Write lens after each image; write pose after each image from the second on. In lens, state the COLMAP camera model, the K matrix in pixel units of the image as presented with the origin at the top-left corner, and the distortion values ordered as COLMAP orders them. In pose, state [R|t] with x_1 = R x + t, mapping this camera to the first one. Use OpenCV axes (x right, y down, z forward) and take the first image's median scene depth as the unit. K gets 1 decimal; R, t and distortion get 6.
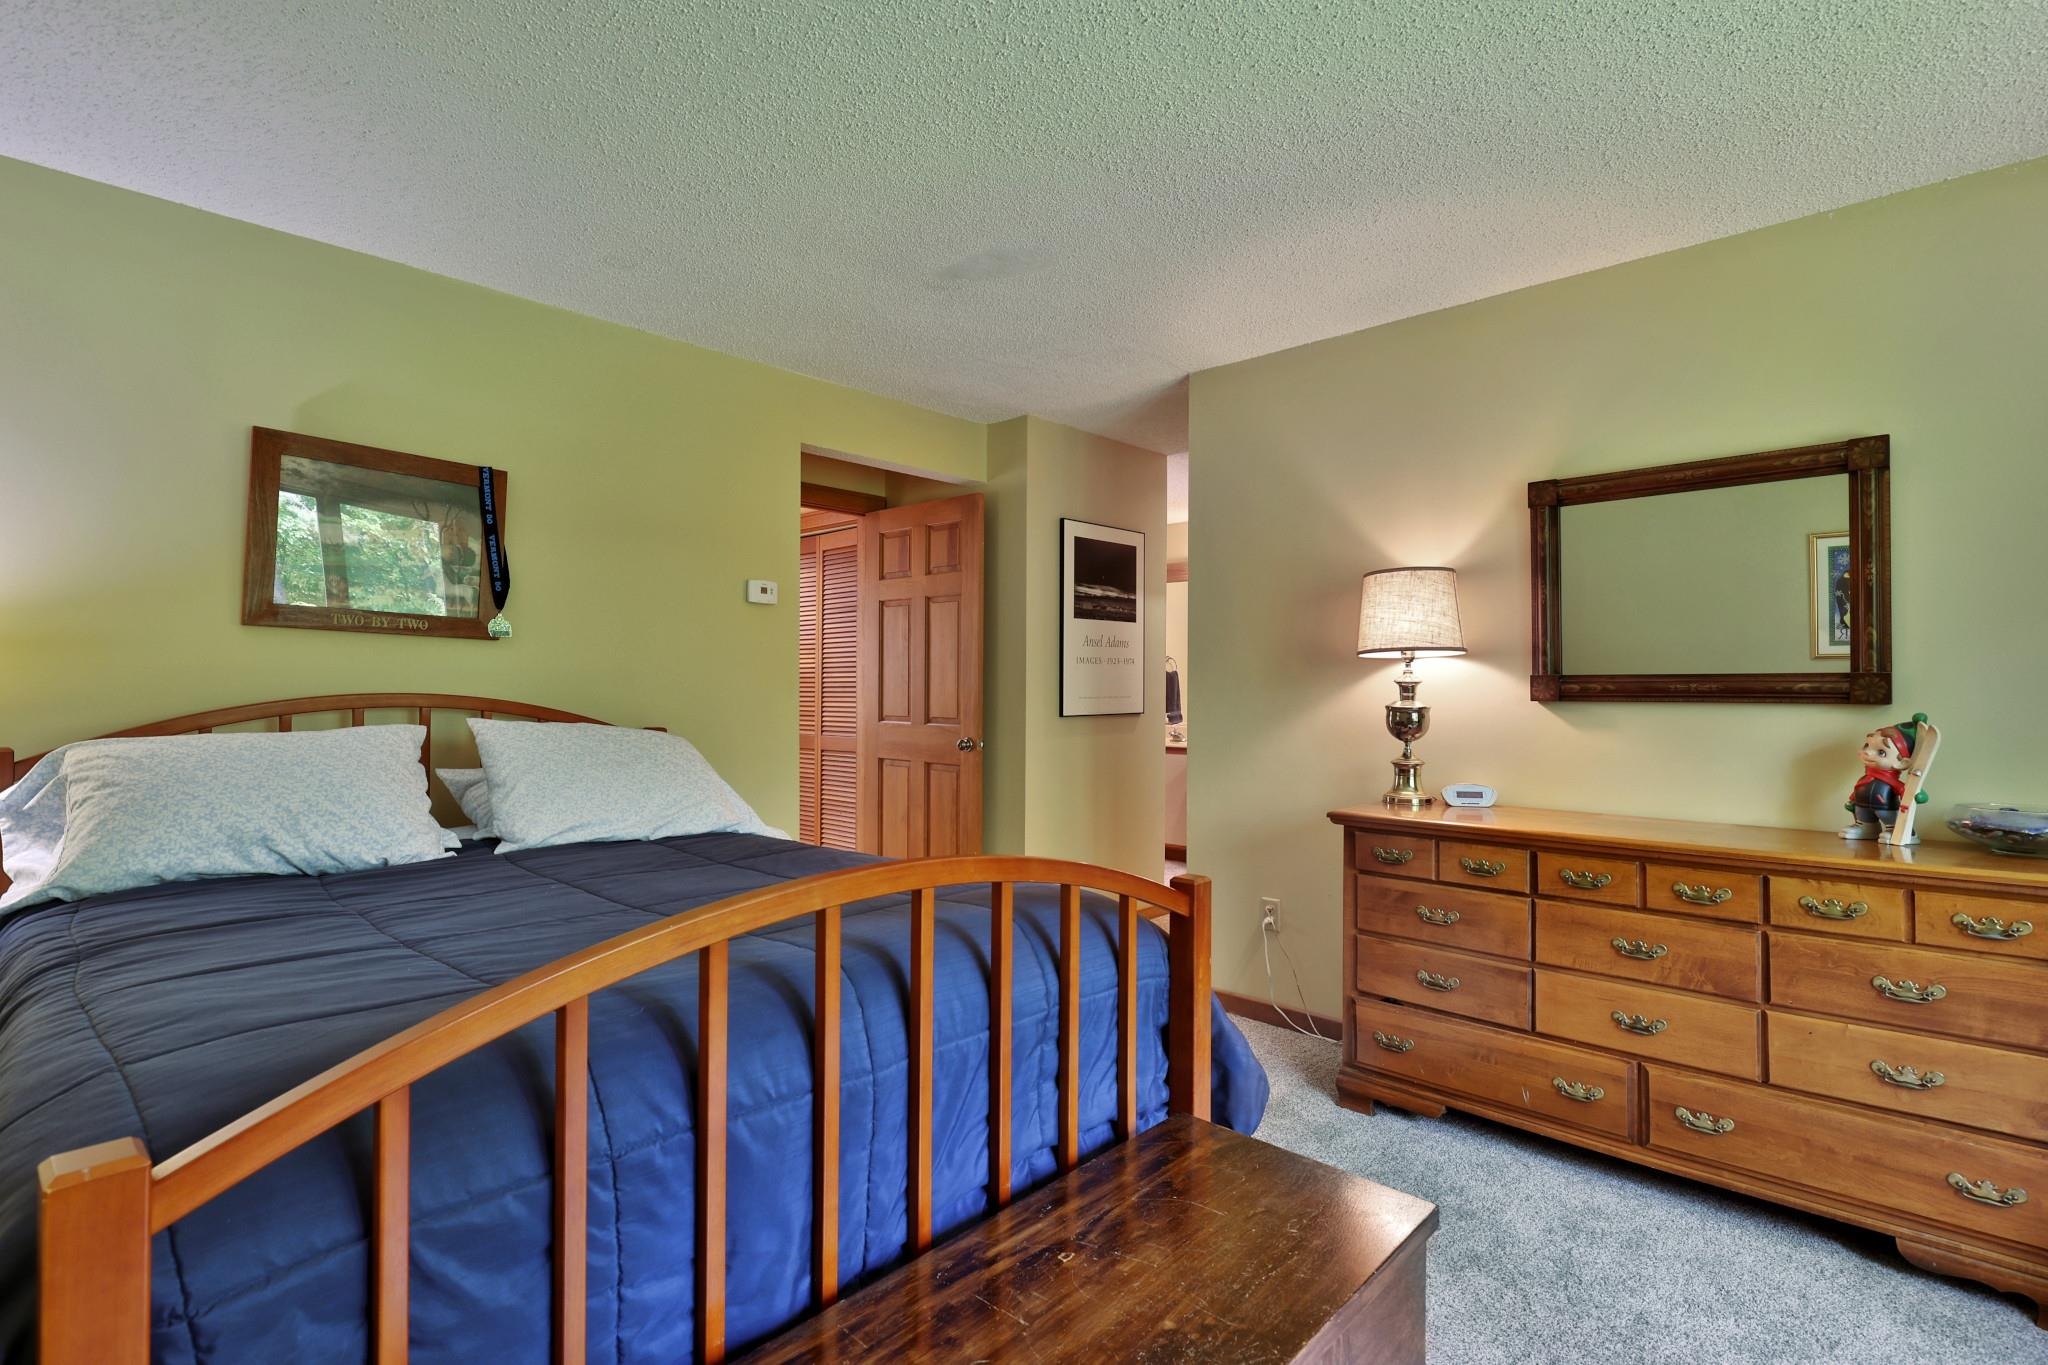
lens RADIAL K [[979.2, 0, 1027.4], [0, 979.2, 676.5], [0, 0, 1]] dist [0.000977, 0.000507]
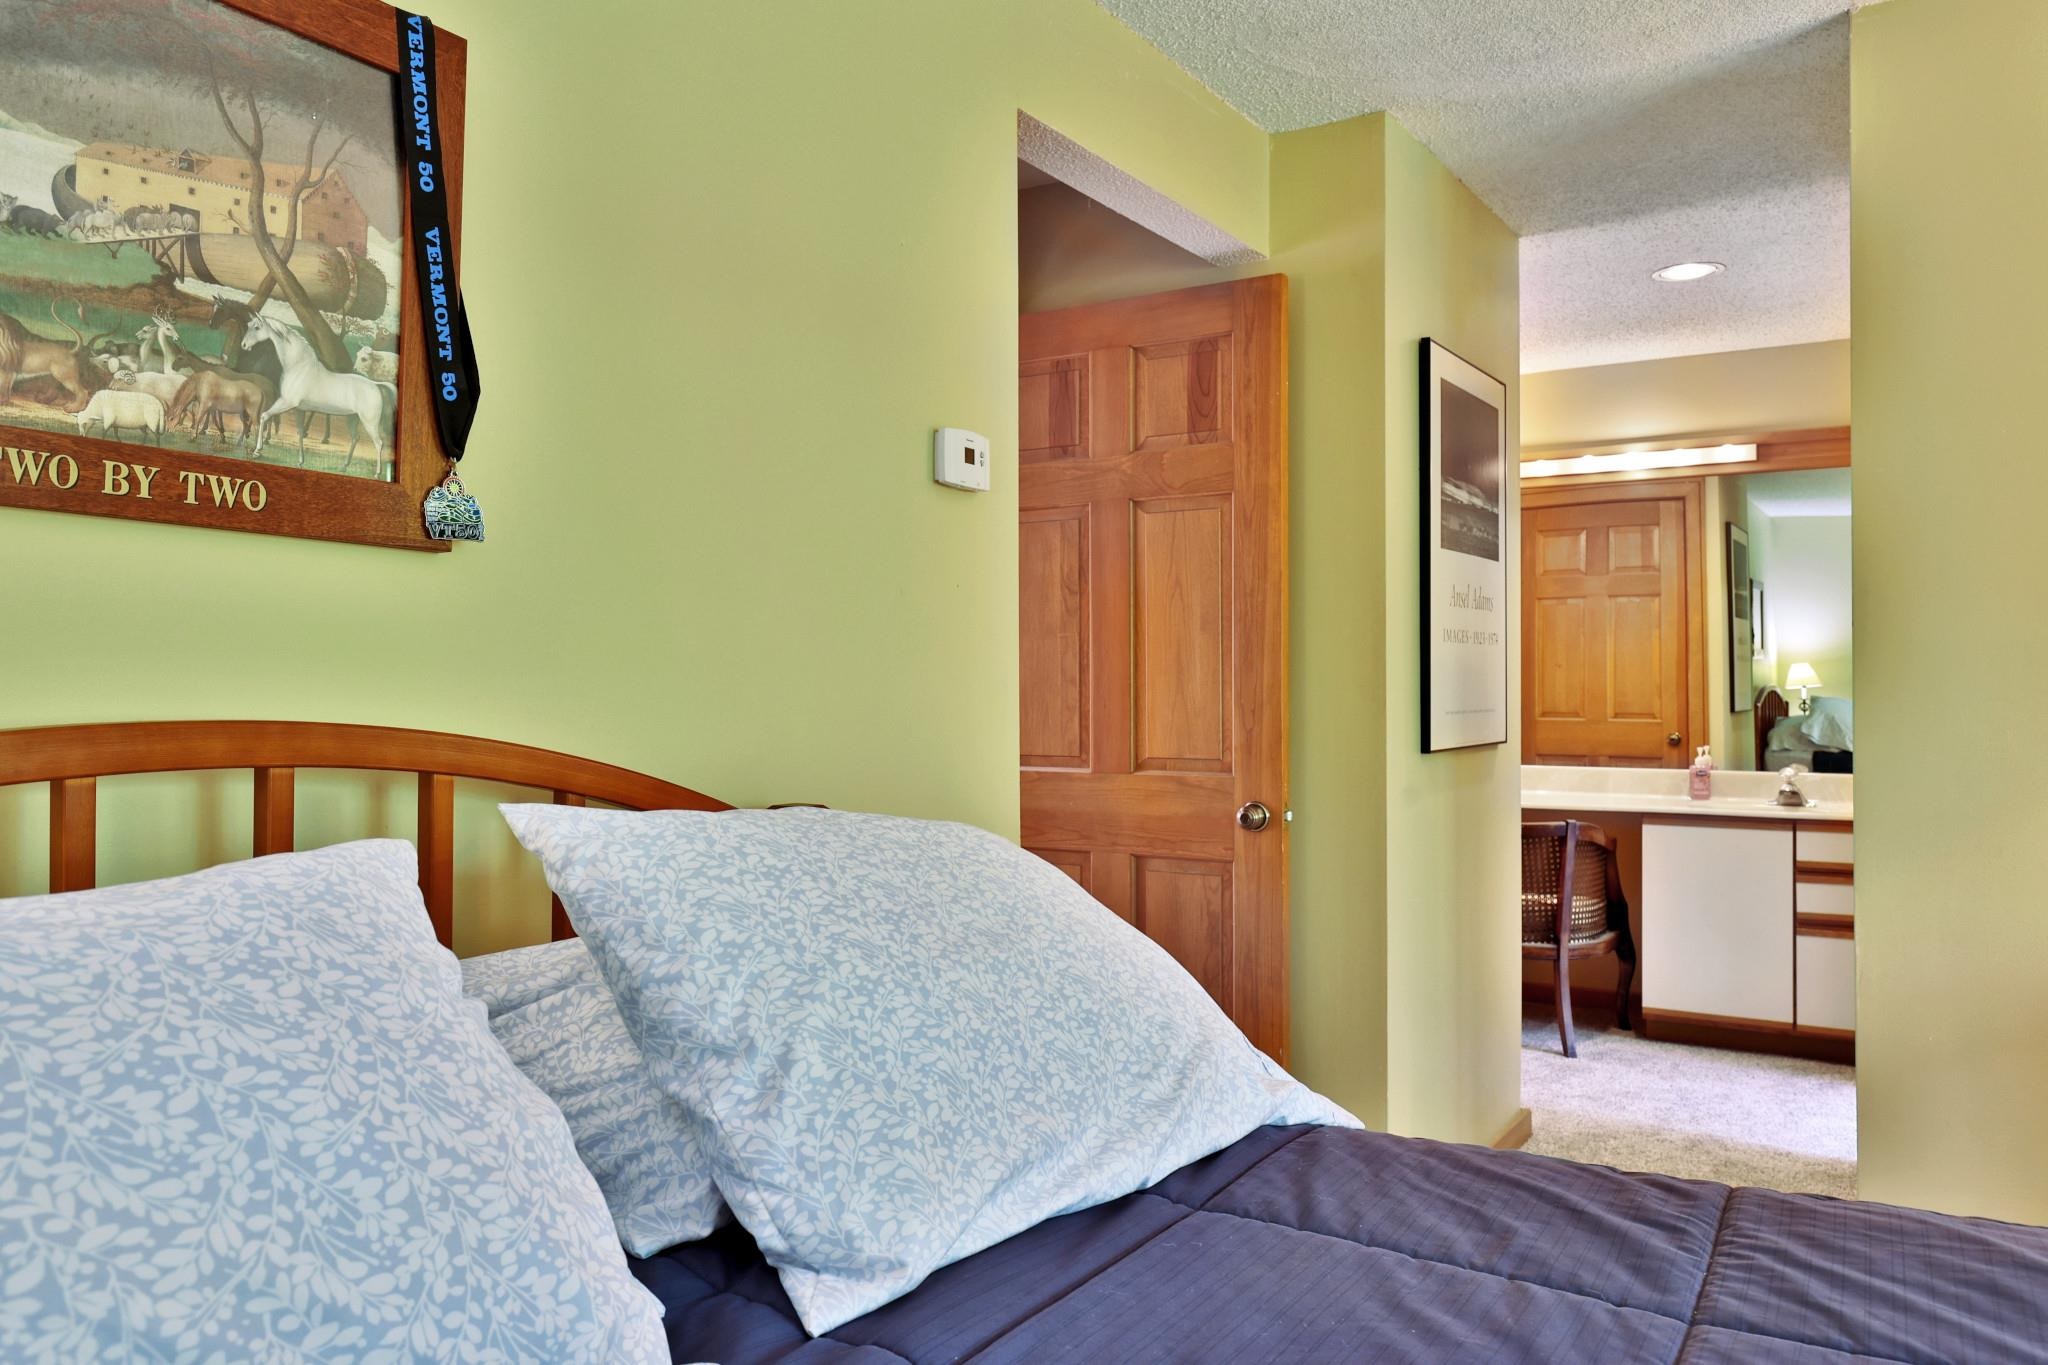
lens RADIAL K [[1511.6, 0, 1021.5], [0, 1511.6, 710.1], [0, 0, 1]] dist [-0.004369, -0.003057]
pose [[0.985710, -0.009347, 0.168194, -0.438775], [0.005994, 0.999773, 0.020434, 0.005601], [-0.168346, -0.019134, 0.985542, 0.472062]]
